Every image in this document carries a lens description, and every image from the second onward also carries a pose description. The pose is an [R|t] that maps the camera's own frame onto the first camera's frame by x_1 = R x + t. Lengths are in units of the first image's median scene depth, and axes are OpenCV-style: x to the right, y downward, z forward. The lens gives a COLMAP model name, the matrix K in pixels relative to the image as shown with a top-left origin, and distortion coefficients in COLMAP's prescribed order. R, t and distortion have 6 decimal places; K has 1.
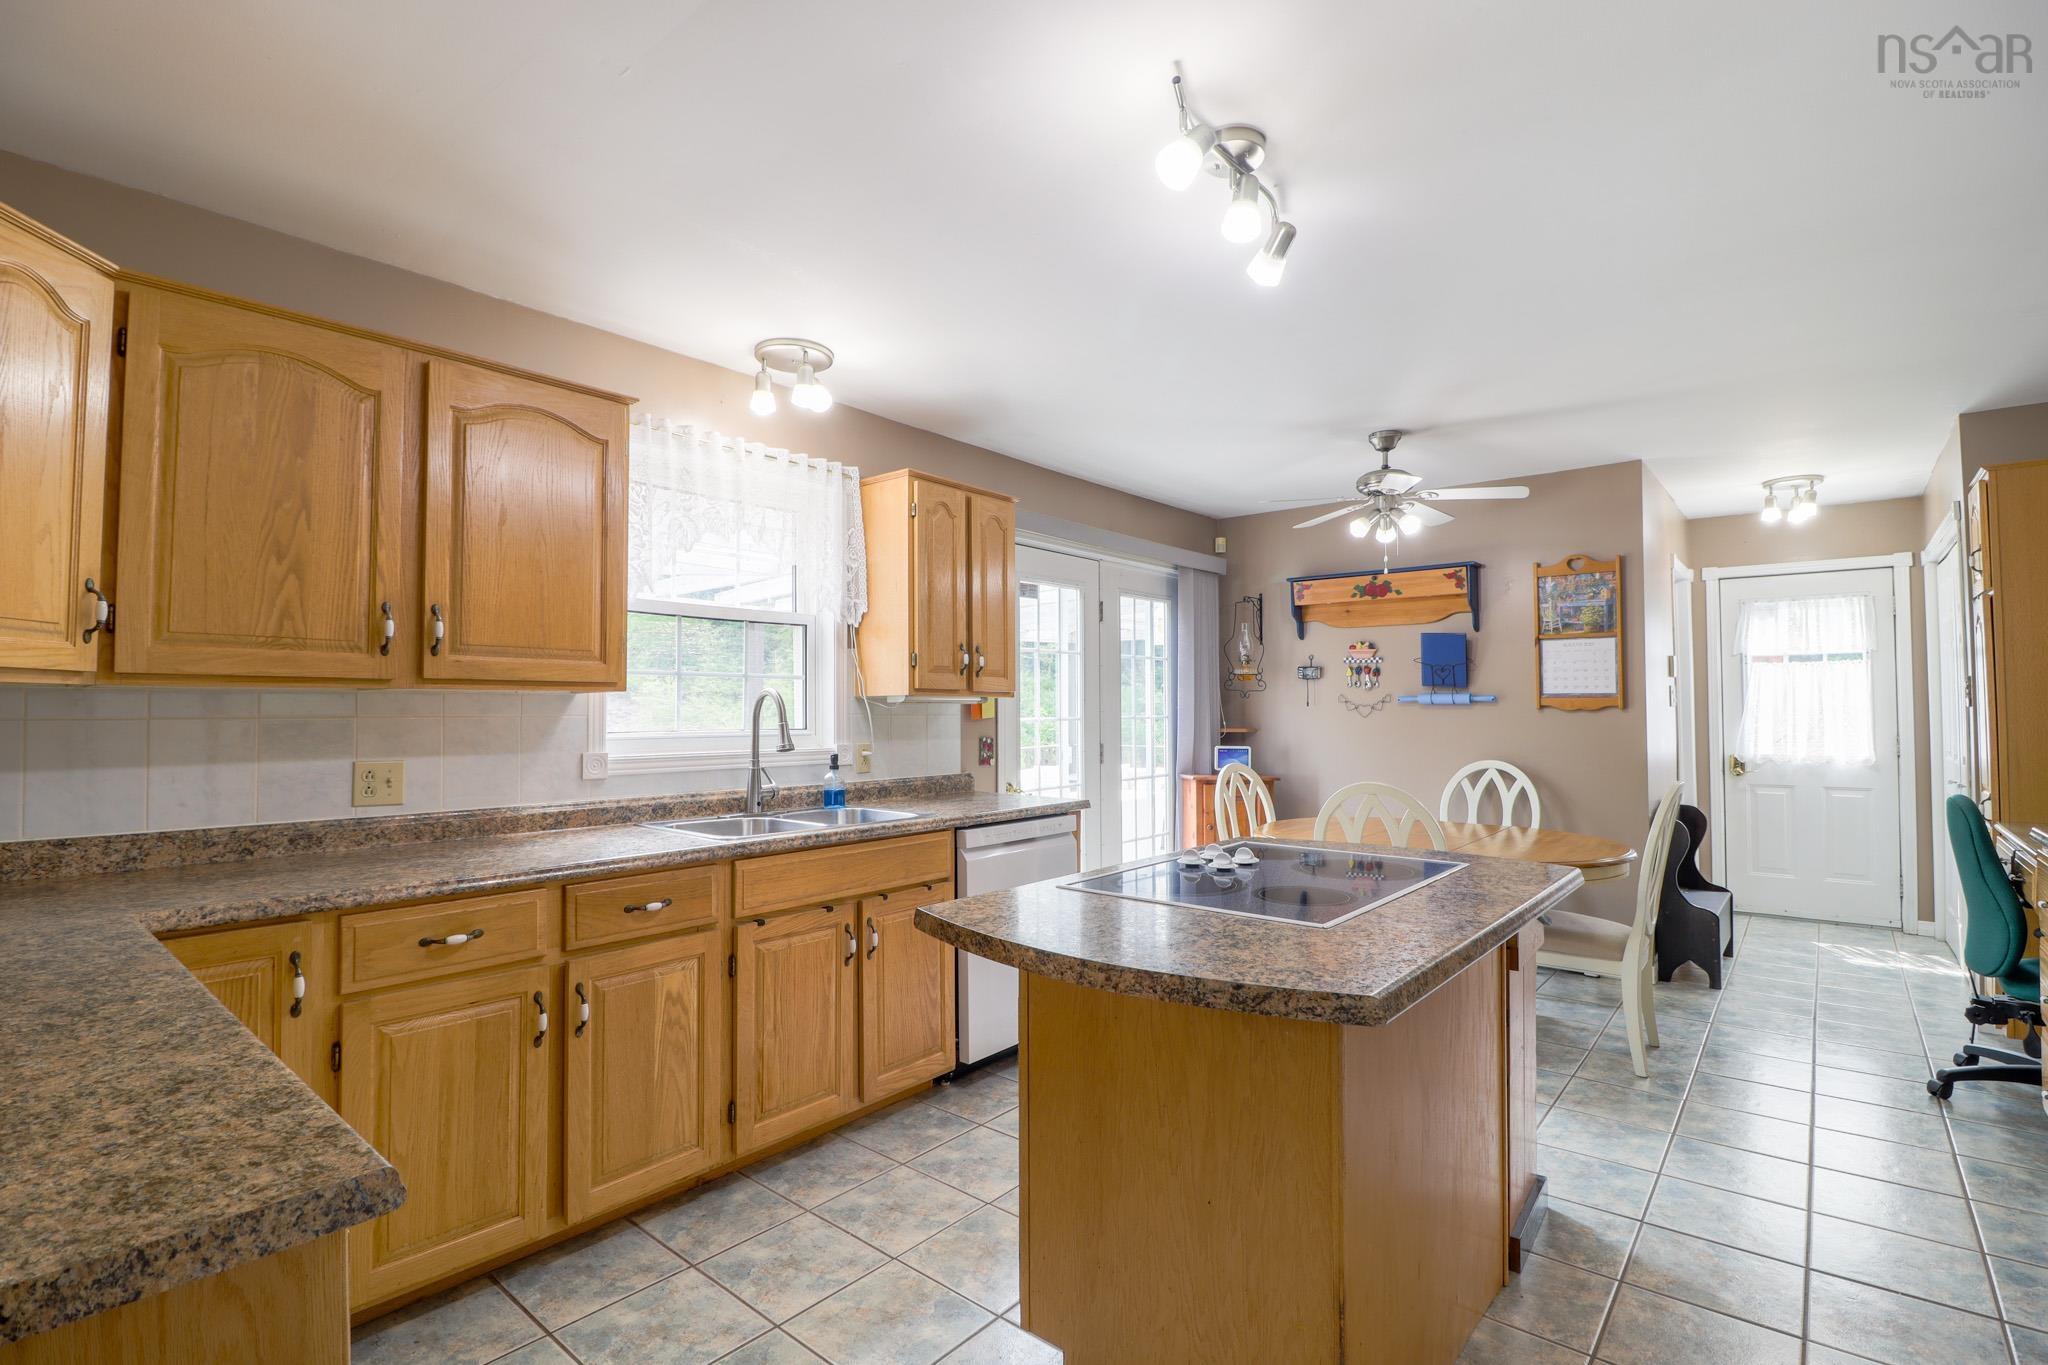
lens RADIAL K [[954.8, 0, 1003.5], [0, 954.8, 679.3], [0, 0, 1]] dist [0.000118, -0.012949]
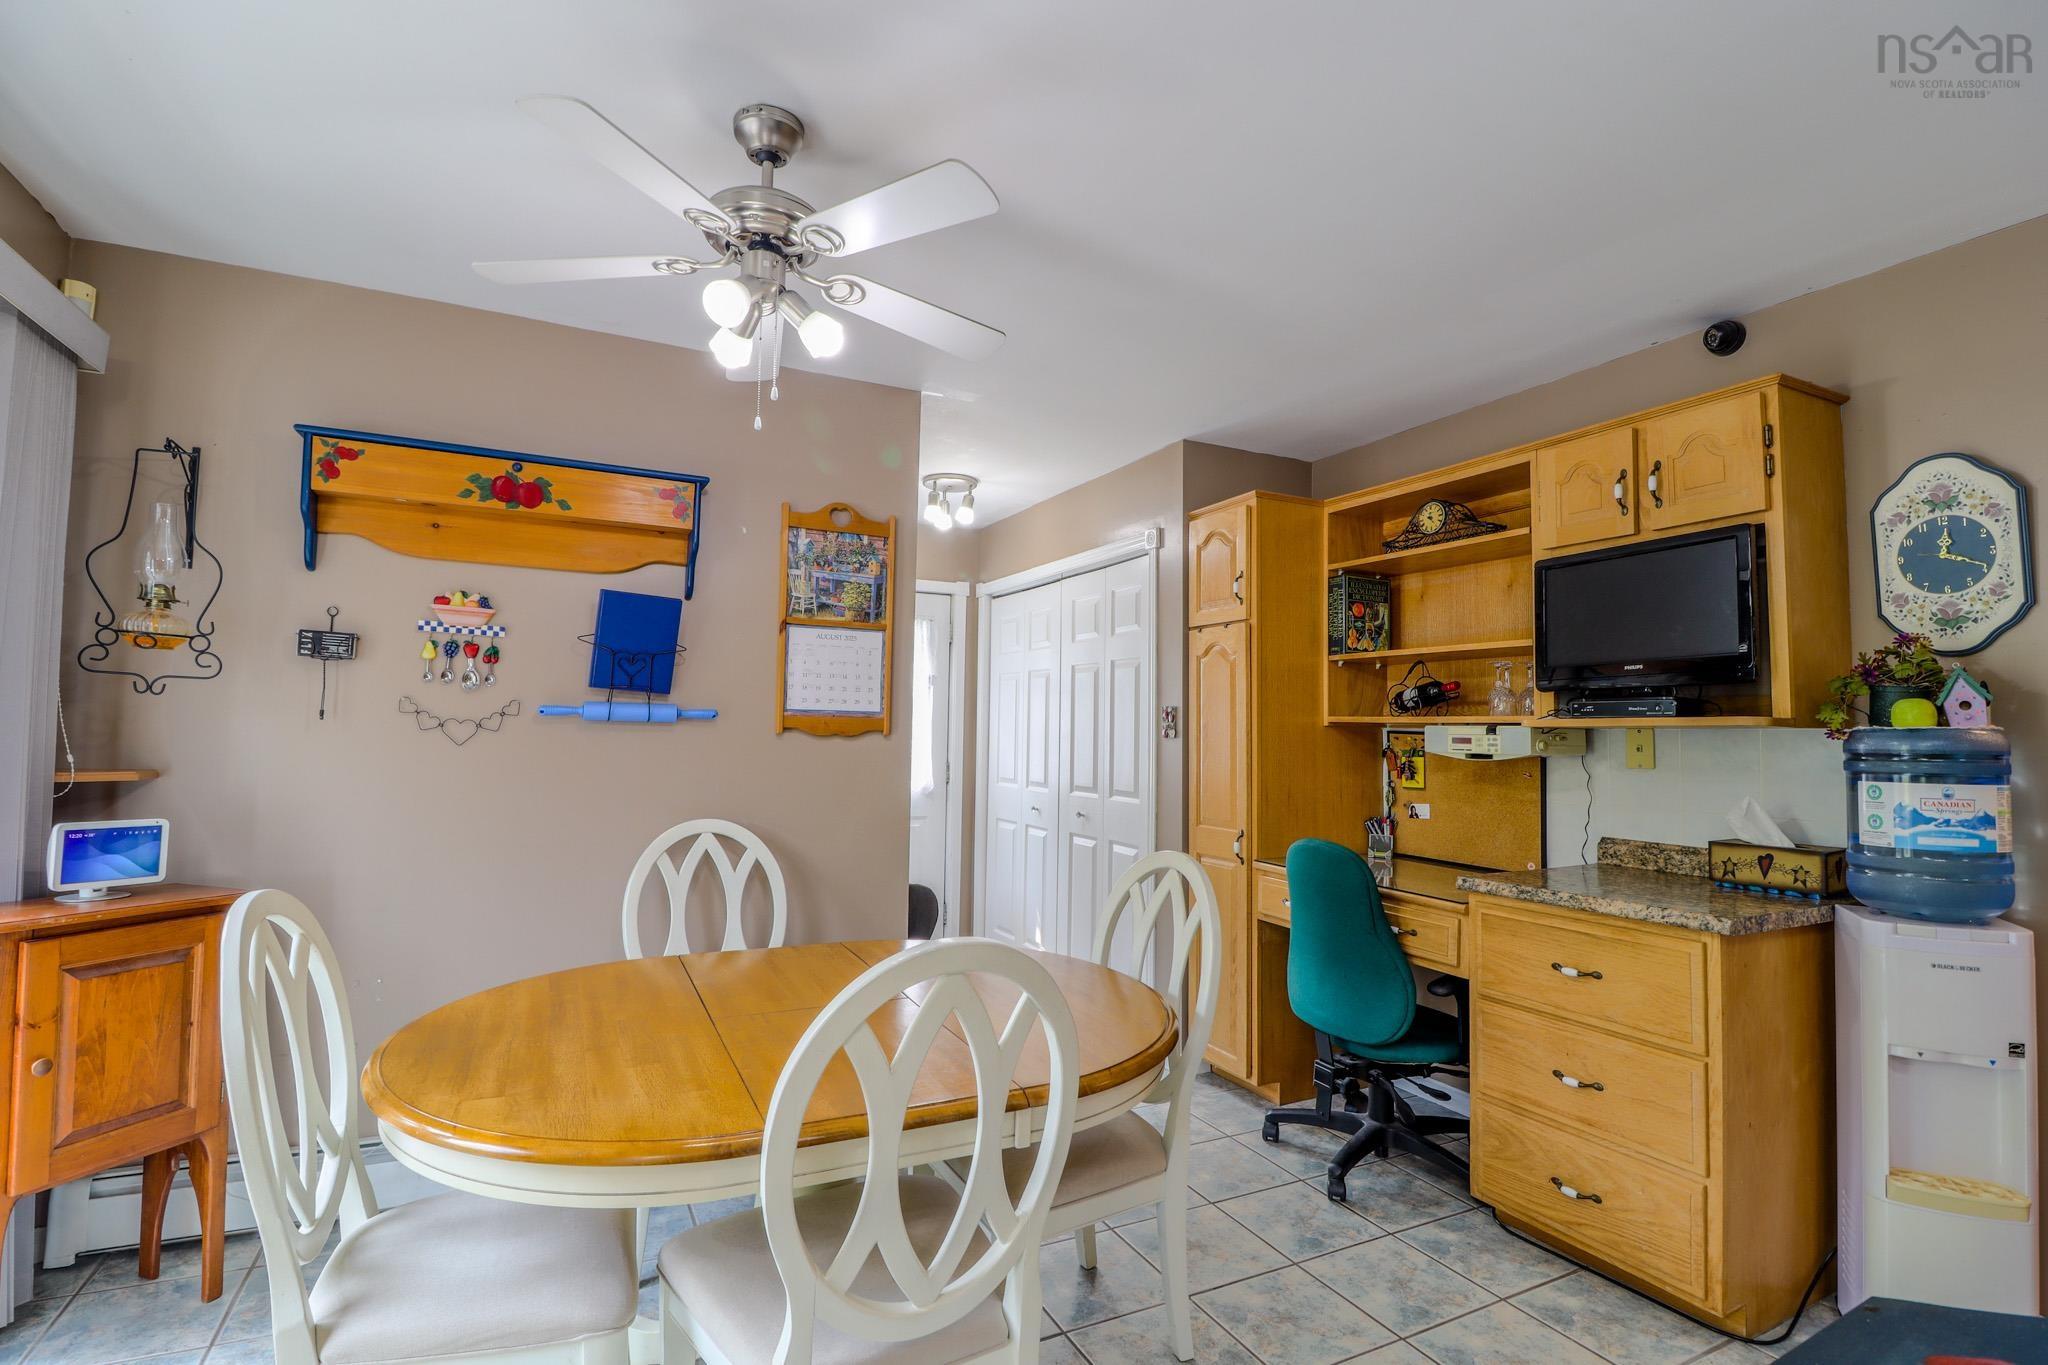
lens RADIAL K [[954.8, 0, 1017.0], [0, 954.8, 685.5], [0, 0, 1]] dist [0.000118, -0.012949]
pose [[0.385885, 0.055278, 0.920889, 0.039078], [-0.046243, 0.998107, -0.040536, 0.018322], [-0.921387, -0.026943, 0.387711, 0.627373]]
